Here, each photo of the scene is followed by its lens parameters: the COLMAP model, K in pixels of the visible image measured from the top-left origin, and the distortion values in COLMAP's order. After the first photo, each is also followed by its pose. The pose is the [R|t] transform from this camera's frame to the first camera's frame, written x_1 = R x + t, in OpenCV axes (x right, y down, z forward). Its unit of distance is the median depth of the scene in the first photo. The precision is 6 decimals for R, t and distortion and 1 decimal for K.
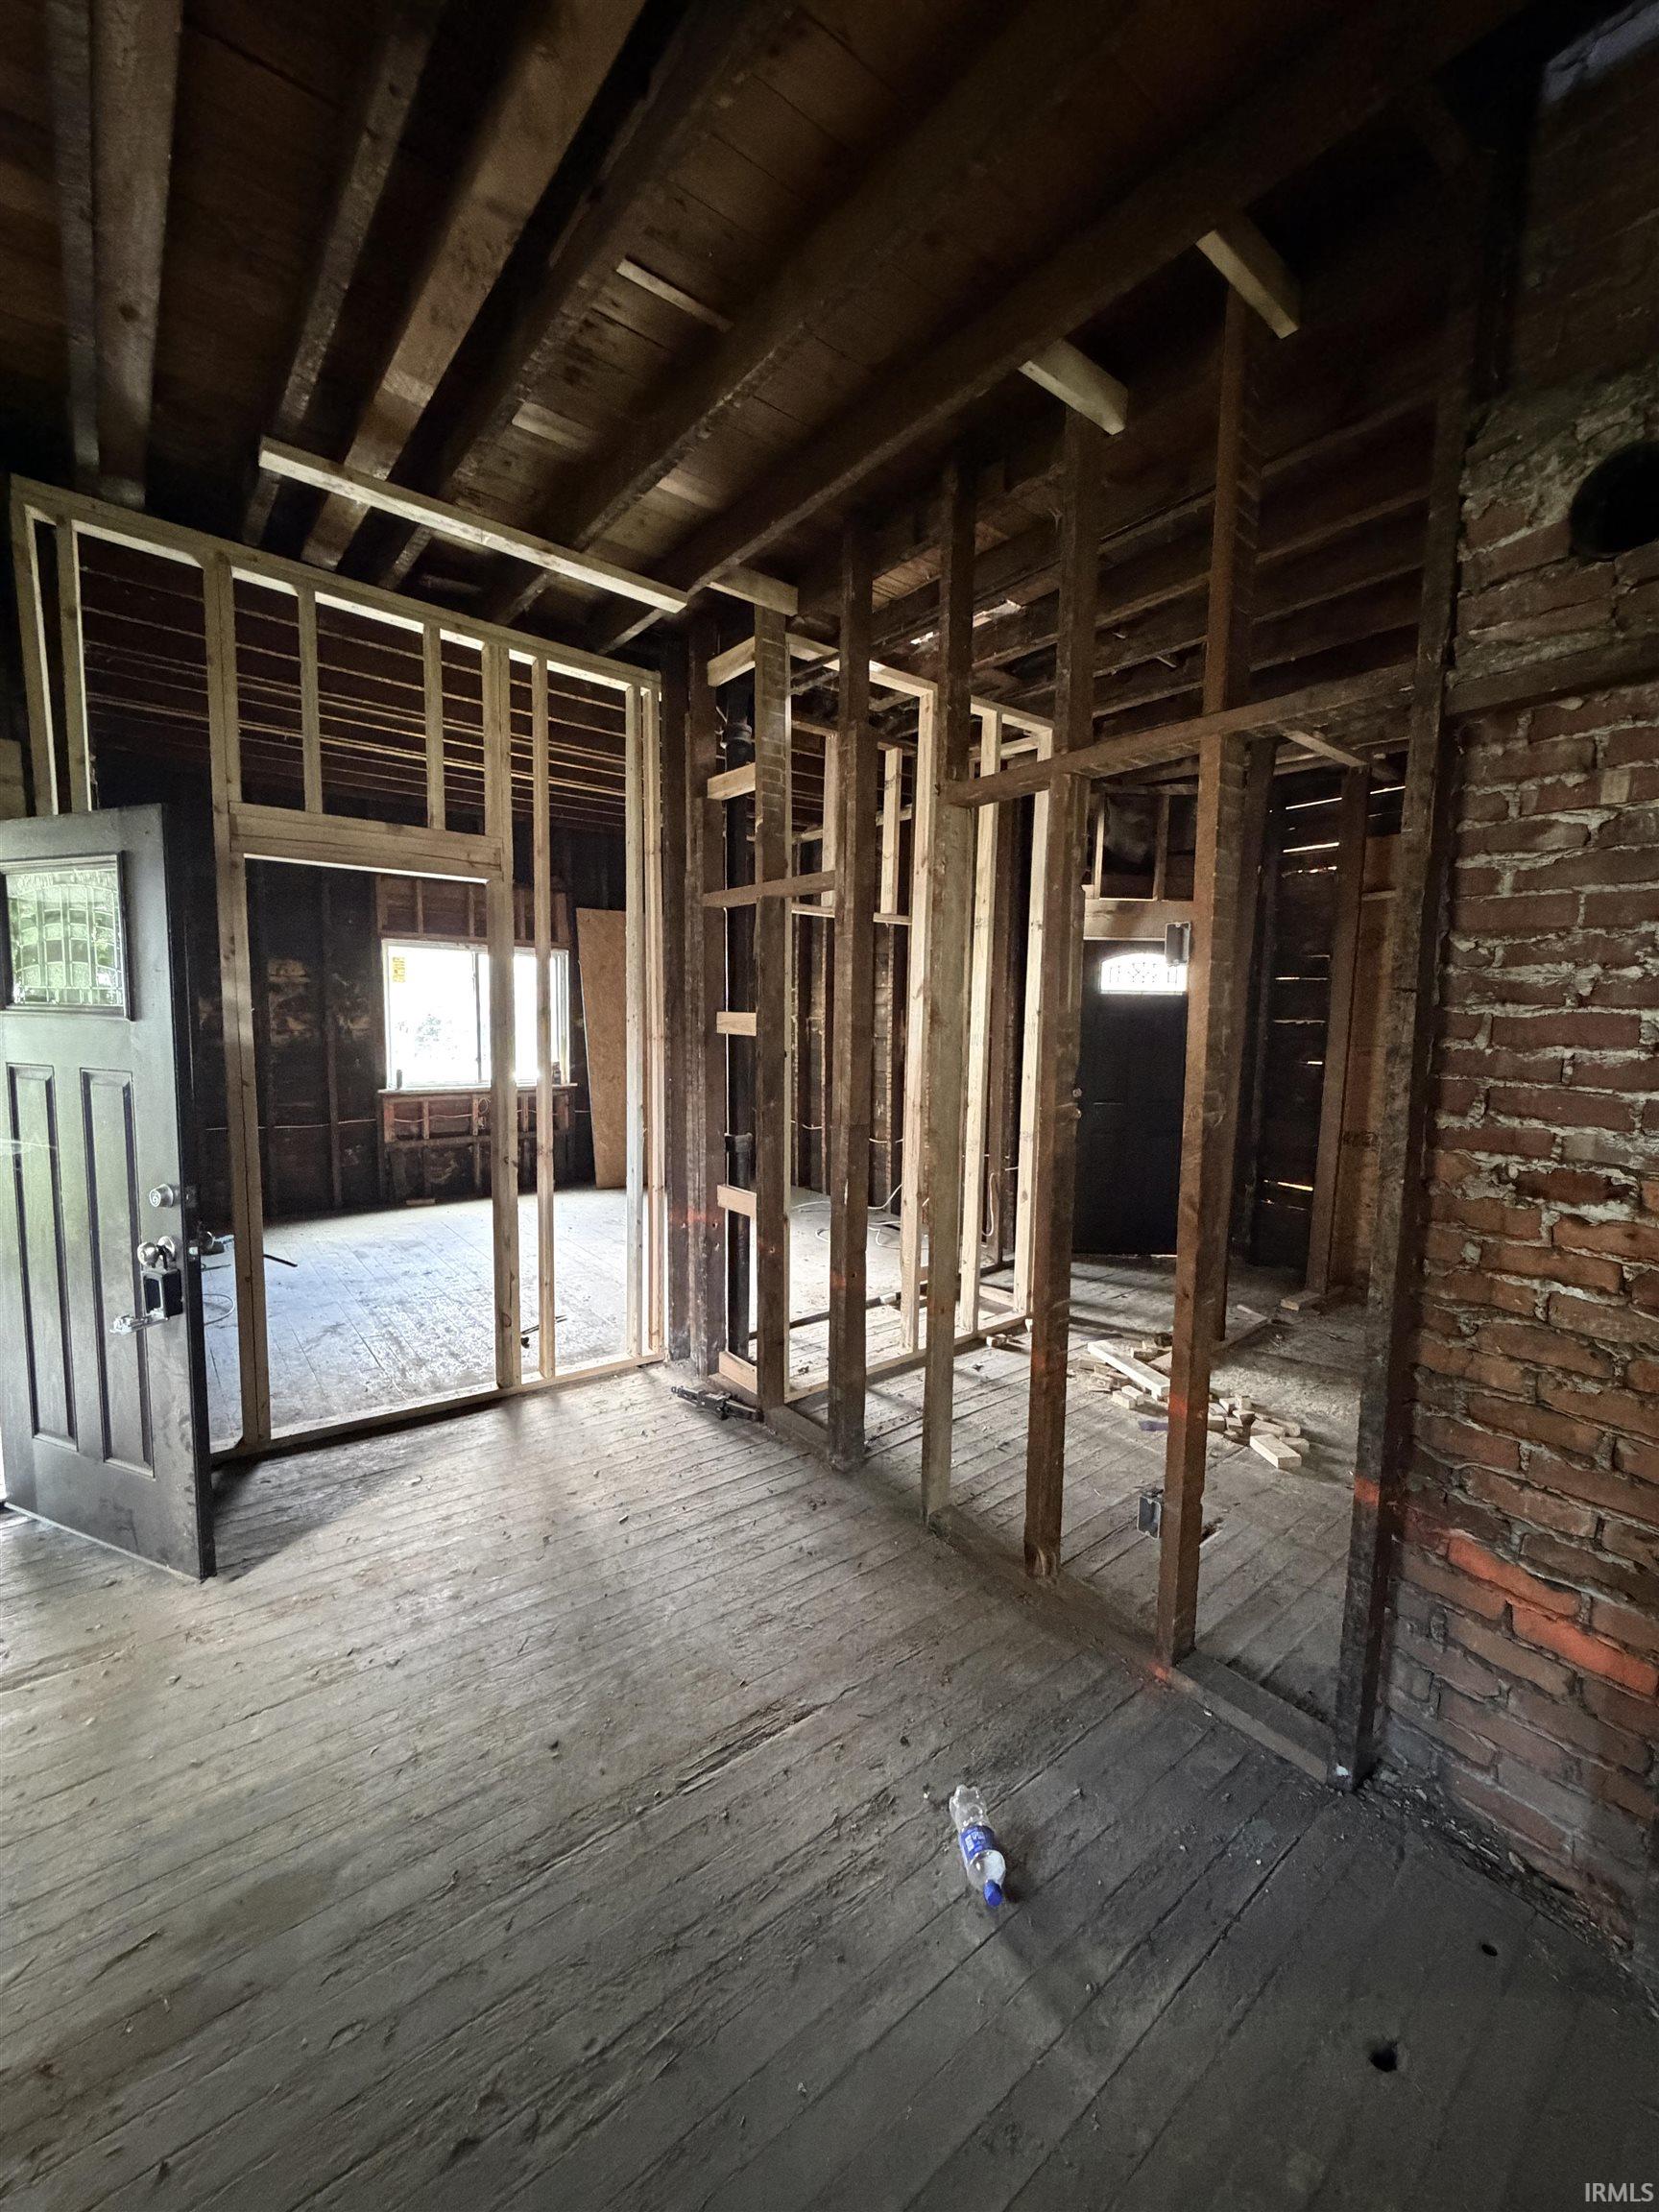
lens RADIAL K [[888.5, 0, 829.2], [0, 888.5, 1105.2], [0, 0, 1]] dist [0.000320, 0.000016]
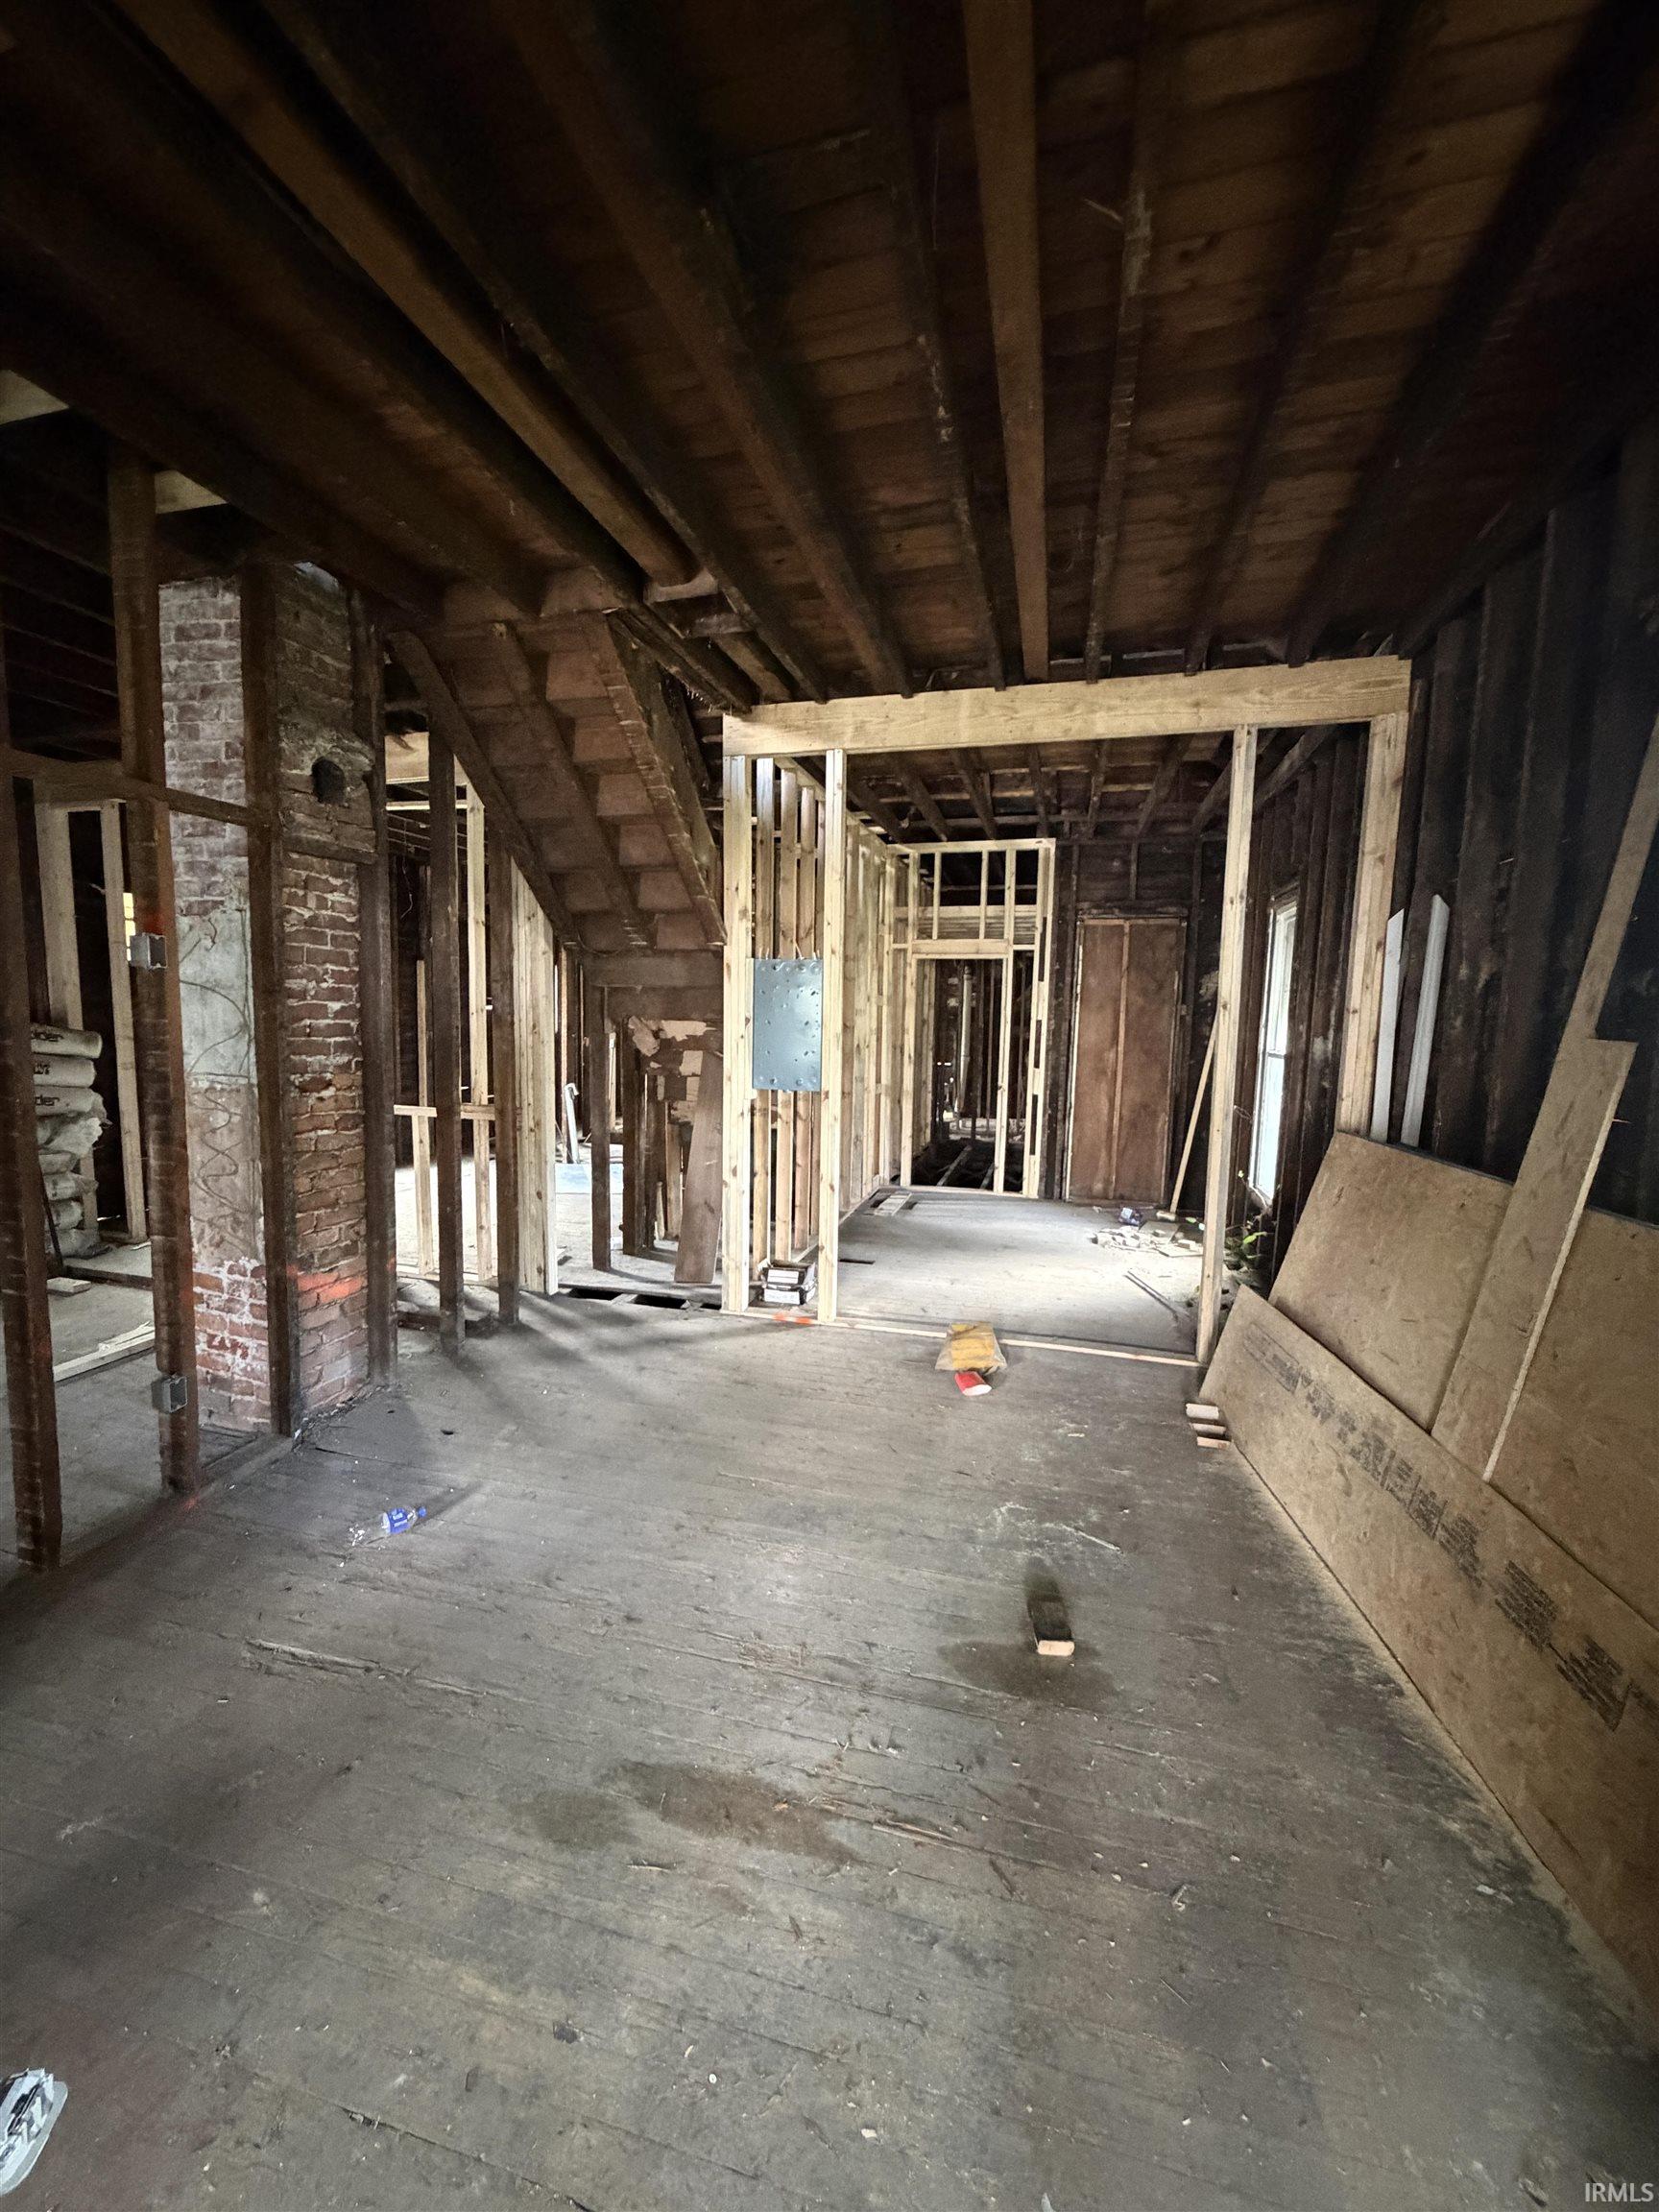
lens RADIAL K [[888.5, 0, 824.2], [0, 888.5, 1102.4], [0, 0, 1]] dist [0.000320, 0.000016]
pose [[-0.588583, -0.113014, 0.800499, -1.633476], [0.054236, 0.982430, 0.178577, -0.184548], [-0.806616, 0.148524, -0.572112, 1.268775]]
